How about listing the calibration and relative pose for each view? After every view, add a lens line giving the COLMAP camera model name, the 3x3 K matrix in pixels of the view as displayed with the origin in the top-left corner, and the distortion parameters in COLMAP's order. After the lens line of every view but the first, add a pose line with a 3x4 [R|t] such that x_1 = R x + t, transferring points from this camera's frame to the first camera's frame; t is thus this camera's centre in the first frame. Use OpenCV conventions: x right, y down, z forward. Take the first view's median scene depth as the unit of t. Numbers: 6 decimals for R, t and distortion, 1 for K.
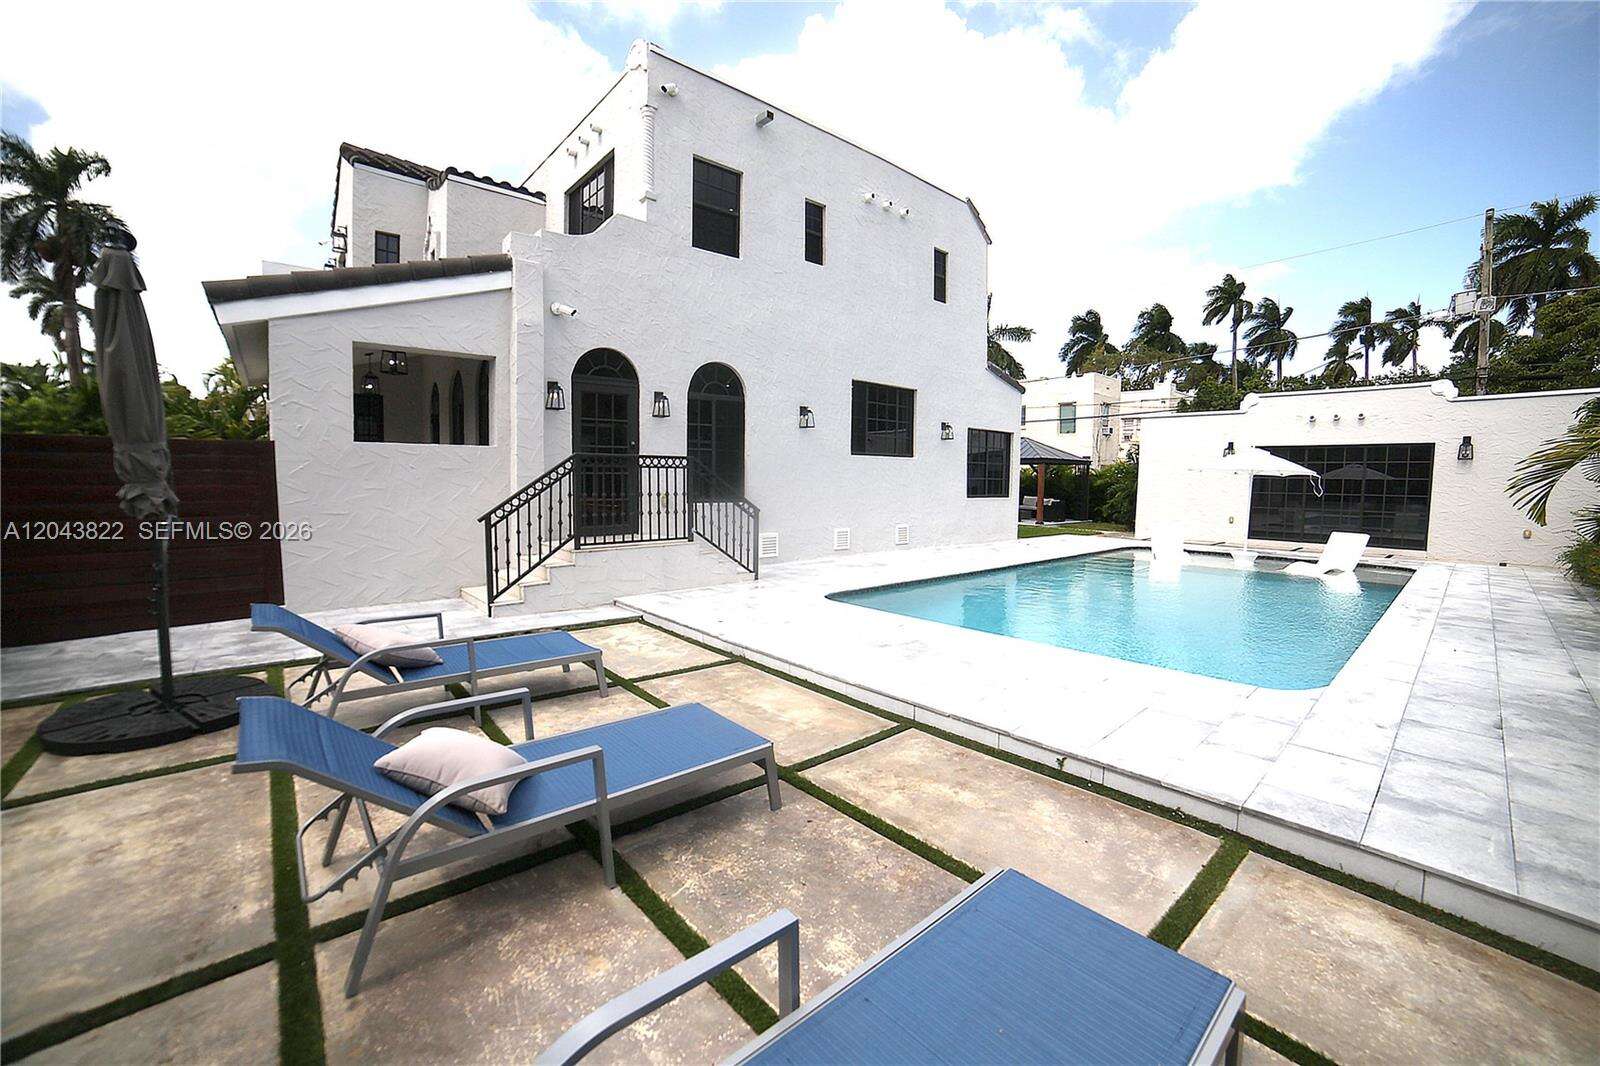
lens RADIAL K [[646.2, 0, 797.1], [0, 646.2, 529.4], [0, 0, 1]] dist [-0.101272, 0.033150]
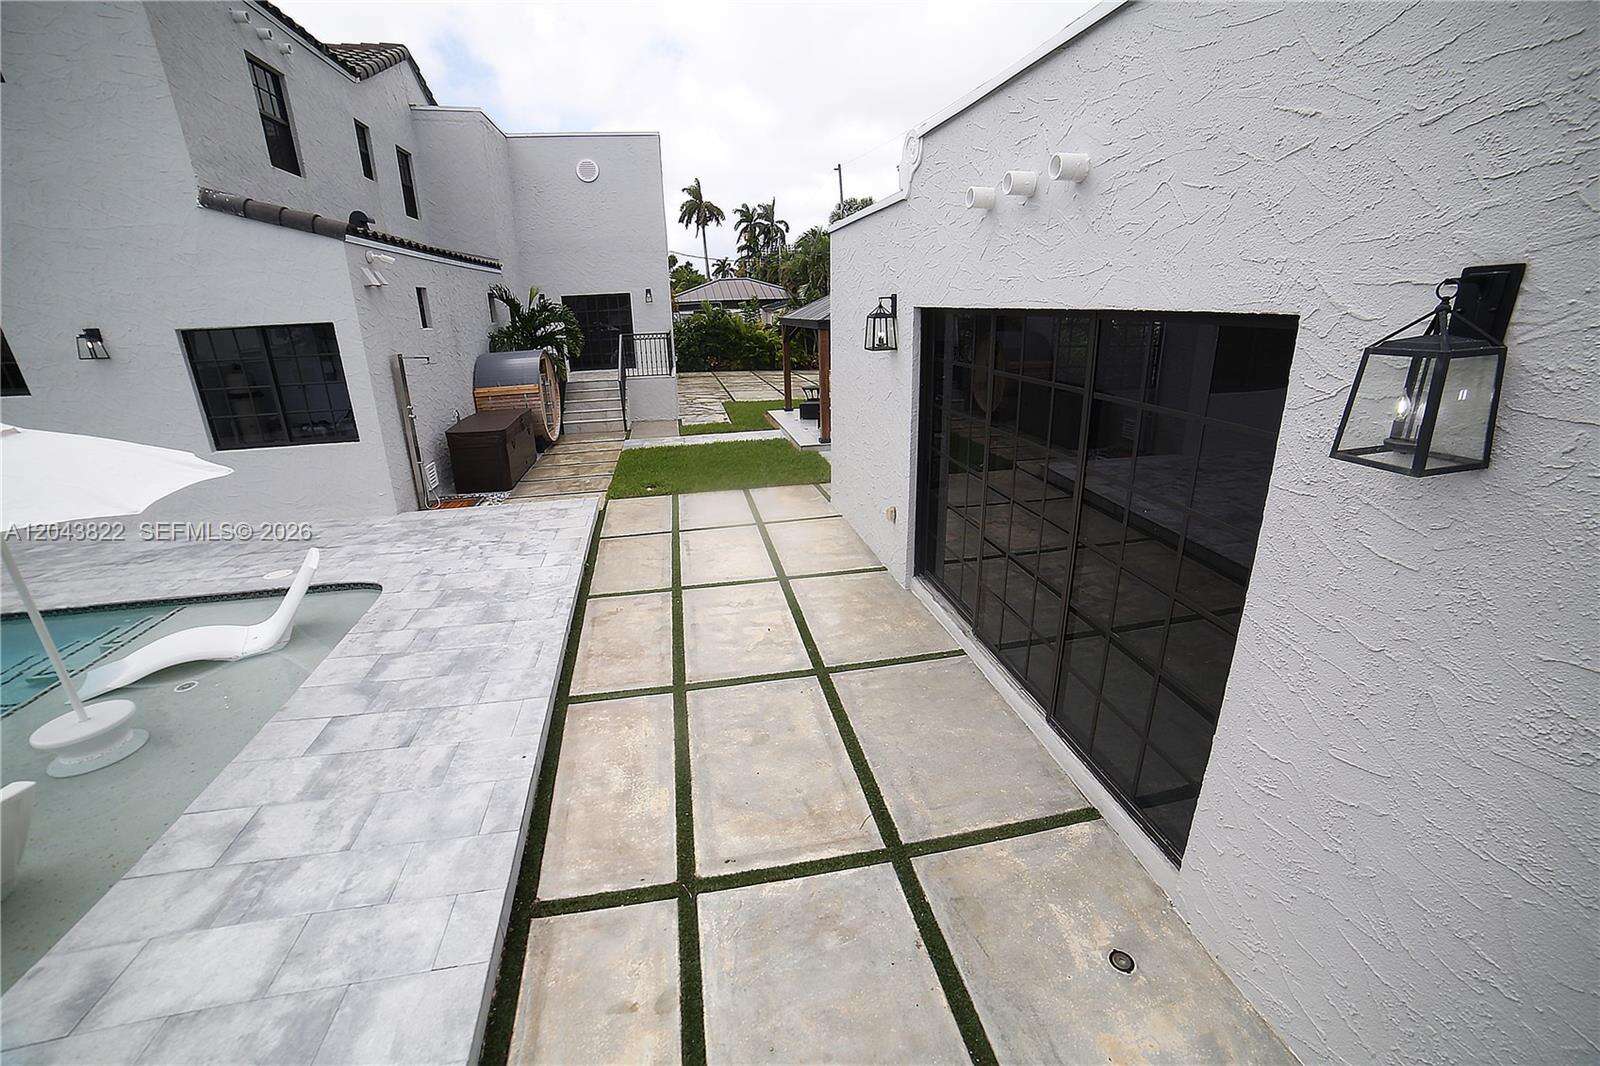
lens RADIAL K [[649.5, 0, 791.6], [0, 649.5, 527.9], [0, 0, 1]] dist [-0.100784, 0.036719]
pose [[0.863326, 0.135761, -0.486042, 1.570552], [-0.005926, 0.965795, 0.259239, -0.200732], [0.504611, -0.220928, 0.834601, 1.200968]]
